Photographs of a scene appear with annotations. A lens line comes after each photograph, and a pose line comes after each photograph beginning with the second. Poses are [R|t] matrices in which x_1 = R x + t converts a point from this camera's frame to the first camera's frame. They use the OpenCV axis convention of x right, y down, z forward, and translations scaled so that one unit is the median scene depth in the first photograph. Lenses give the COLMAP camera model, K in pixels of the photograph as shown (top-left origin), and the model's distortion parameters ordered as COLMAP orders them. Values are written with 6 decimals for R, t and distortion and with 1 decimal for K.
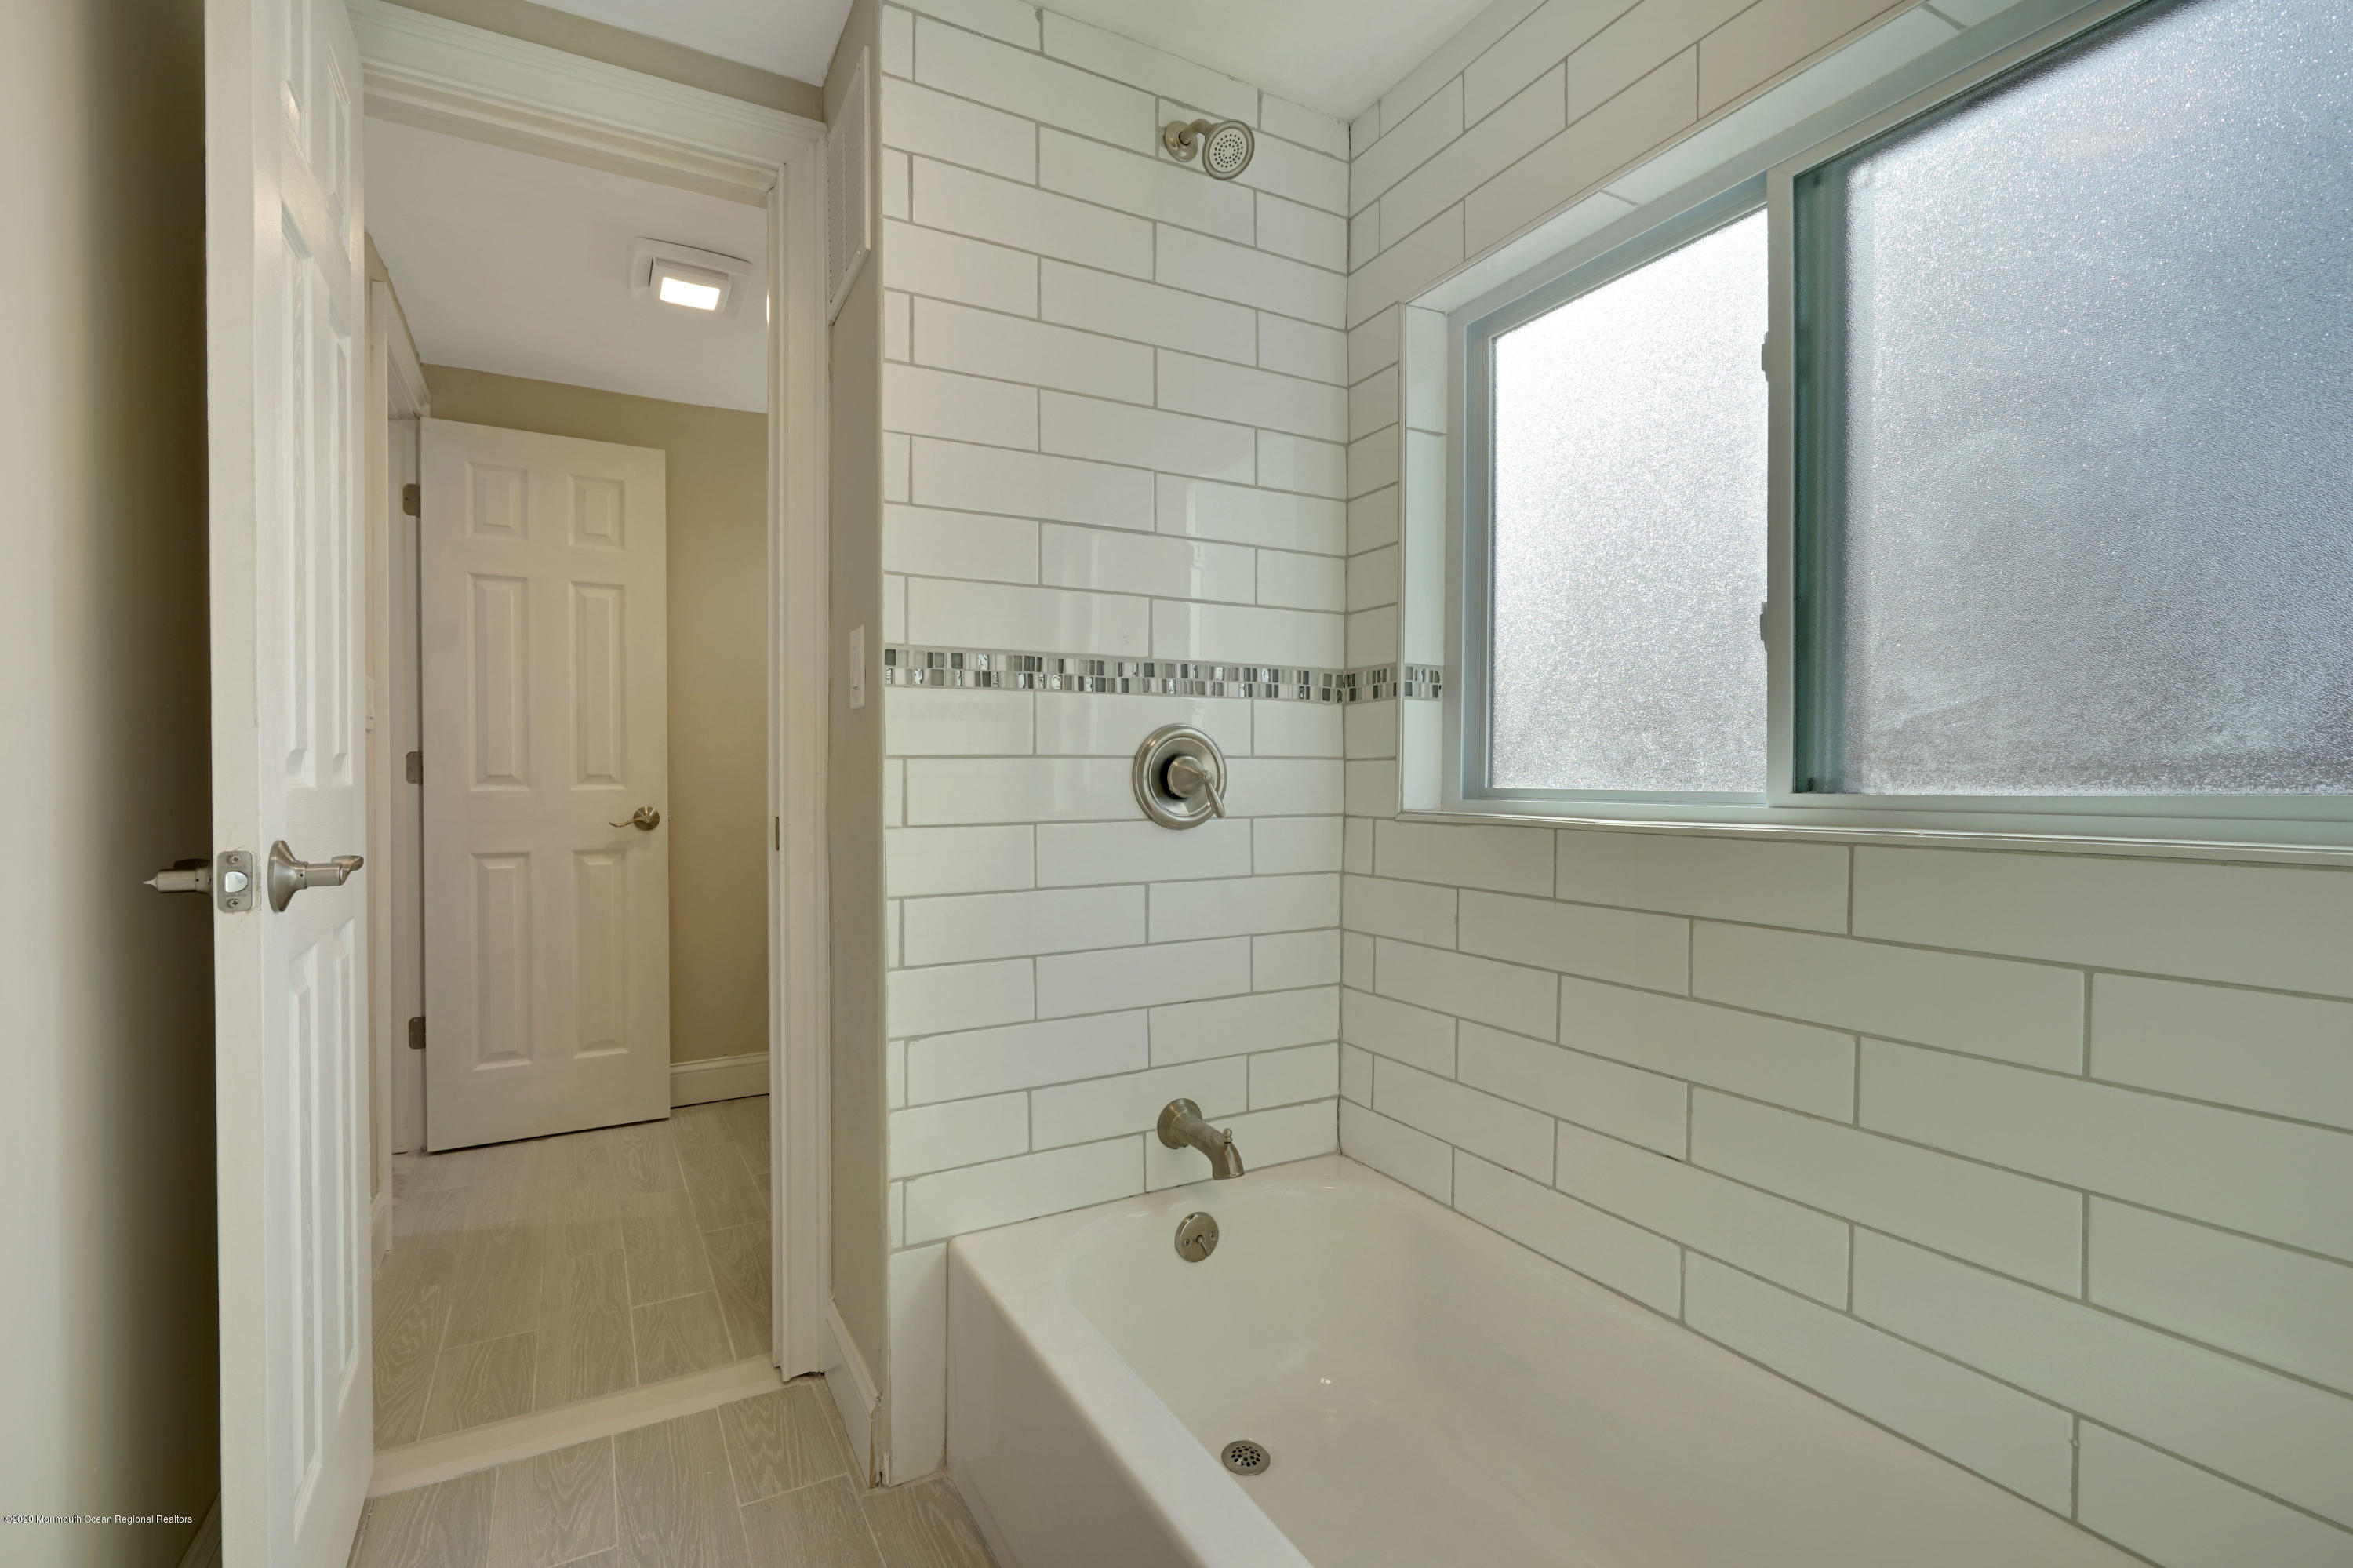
lens RADIAL K [[1062.1, 0, 1172.3], [0, 1062.1, 790.0], [0, 0, 1]] dist [-0.004360, 0.000401]
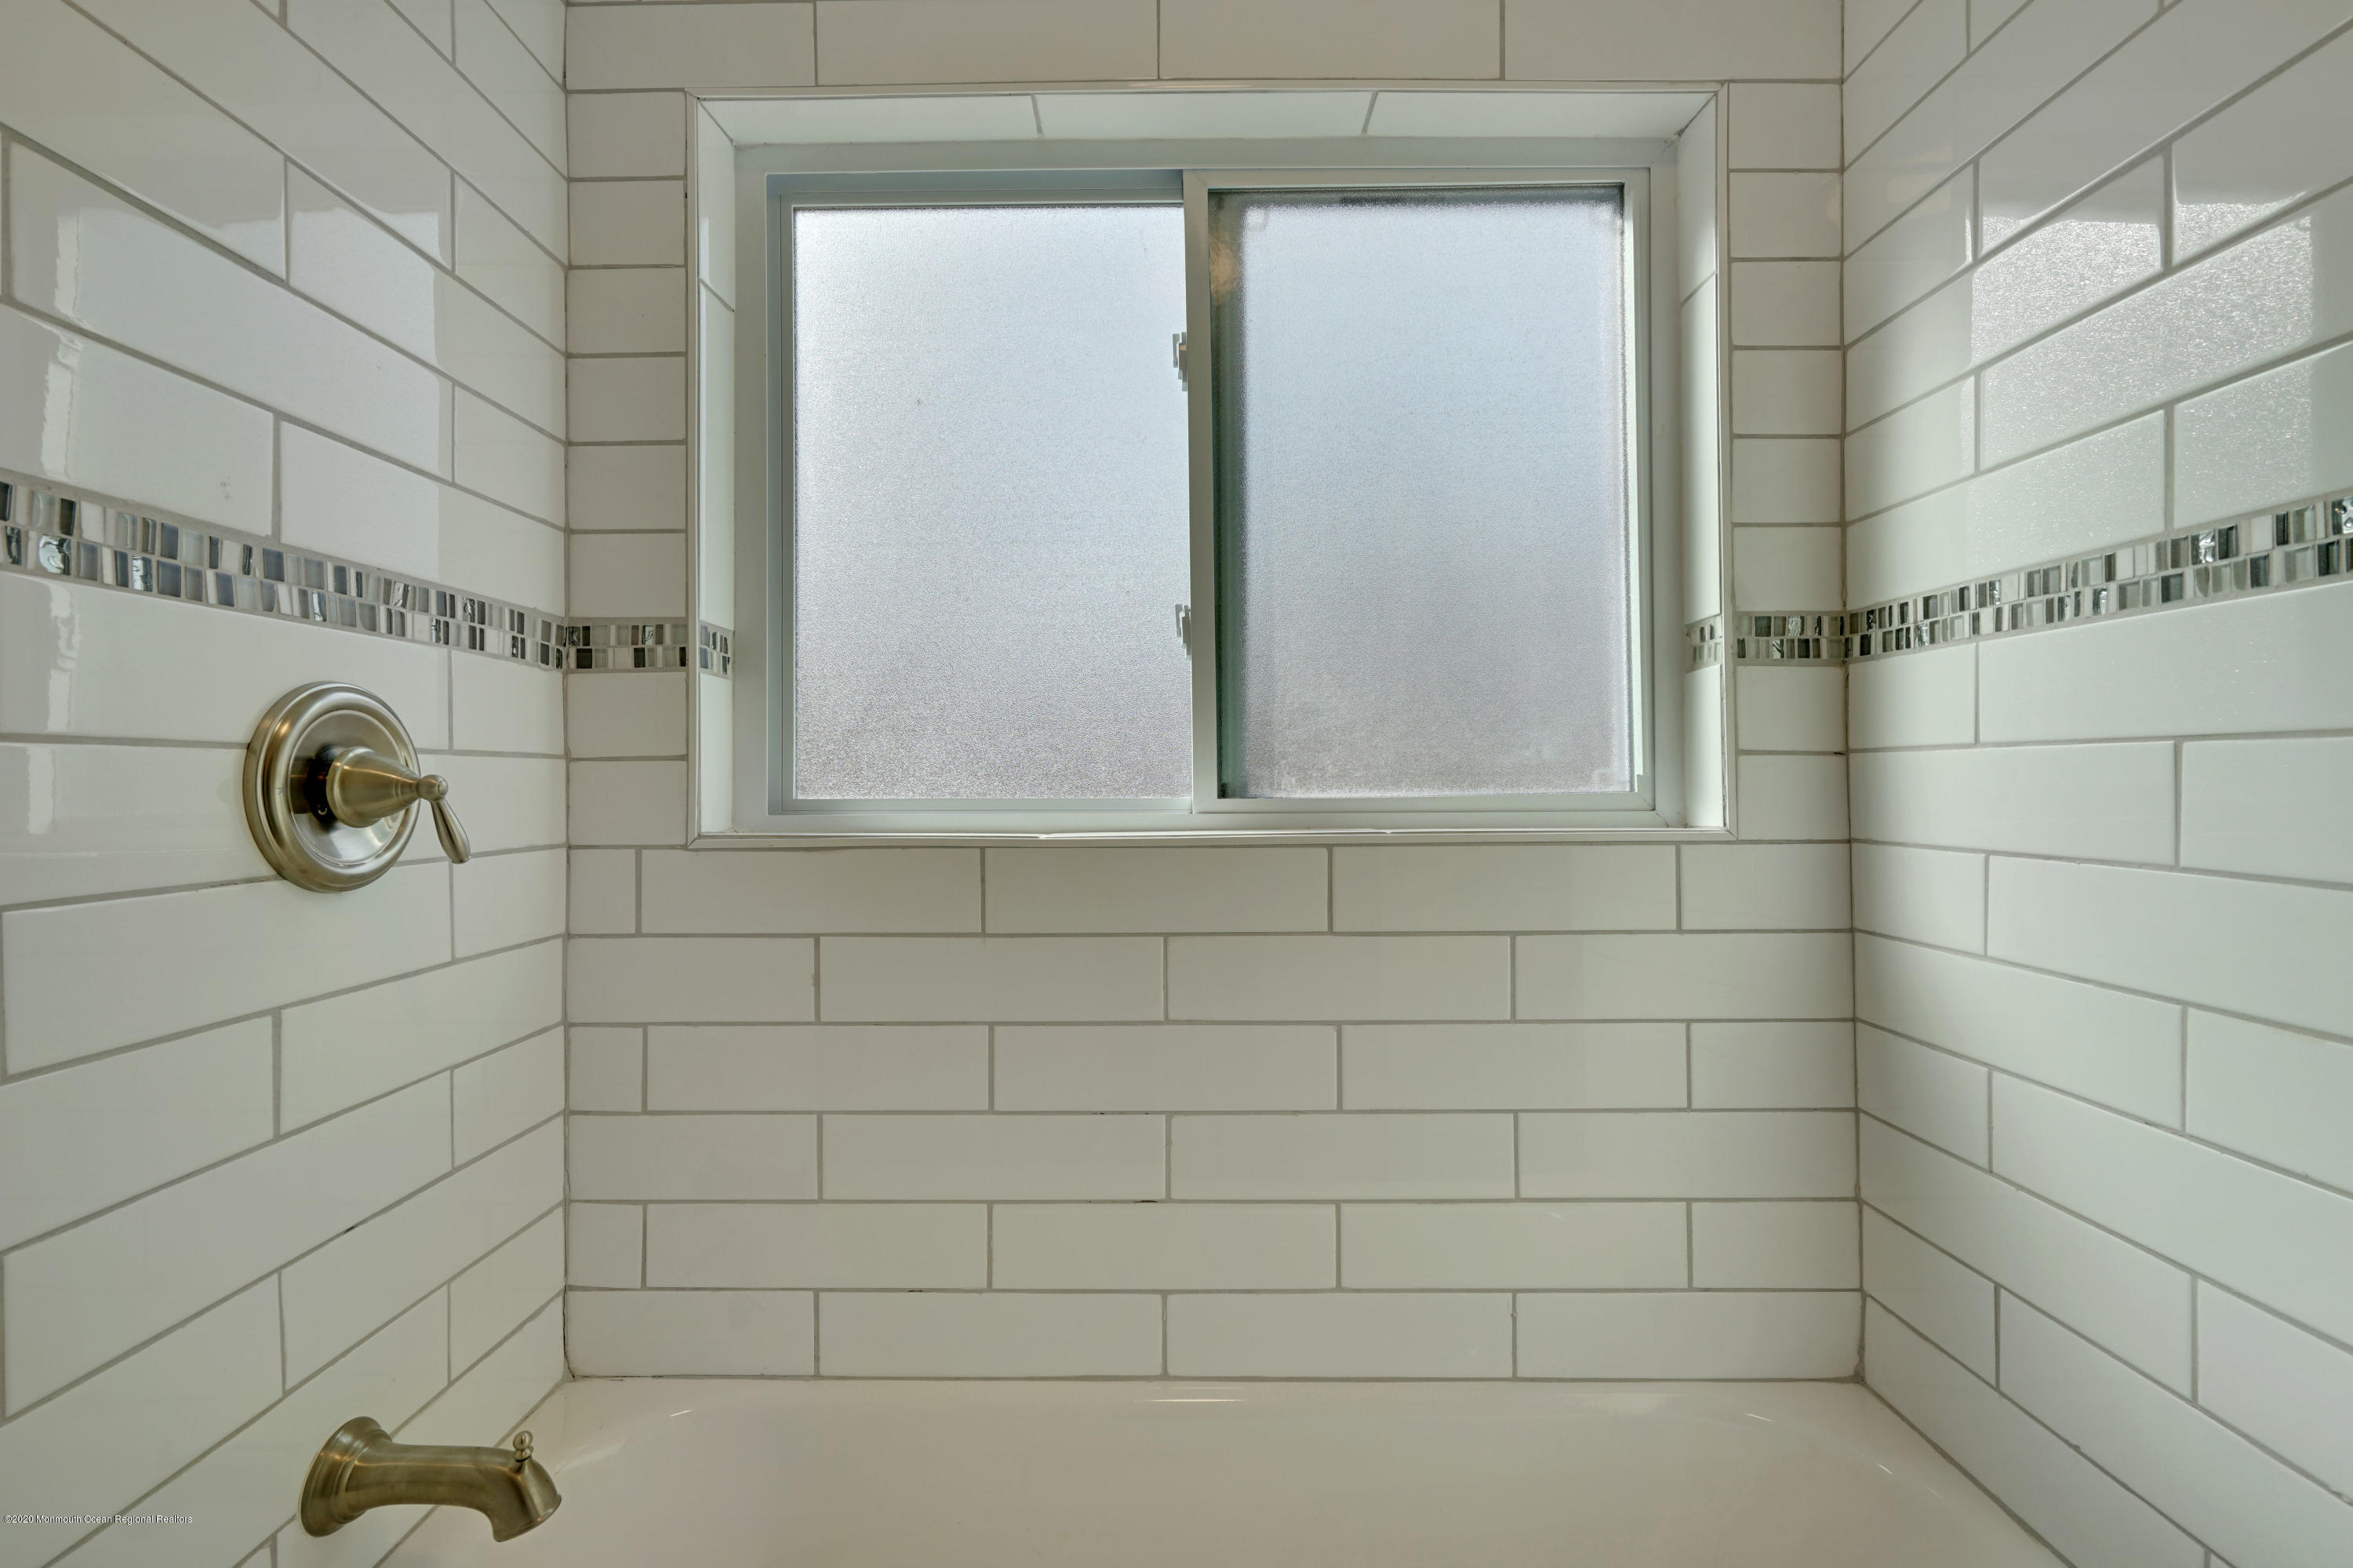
lens RADIAL K [[1060.0, 0, 1175.9], [0, 1060.0, 786.5], [0, 0, 1]] dist [0.000975, 0.000882]
pose [[0.489625, -0.007130, 0.871904, -0.239615], [0.015349, 0.999882, -0.000443, -0.006625], [-0.871798, 0.013600, 0.489677, 0.409489]]
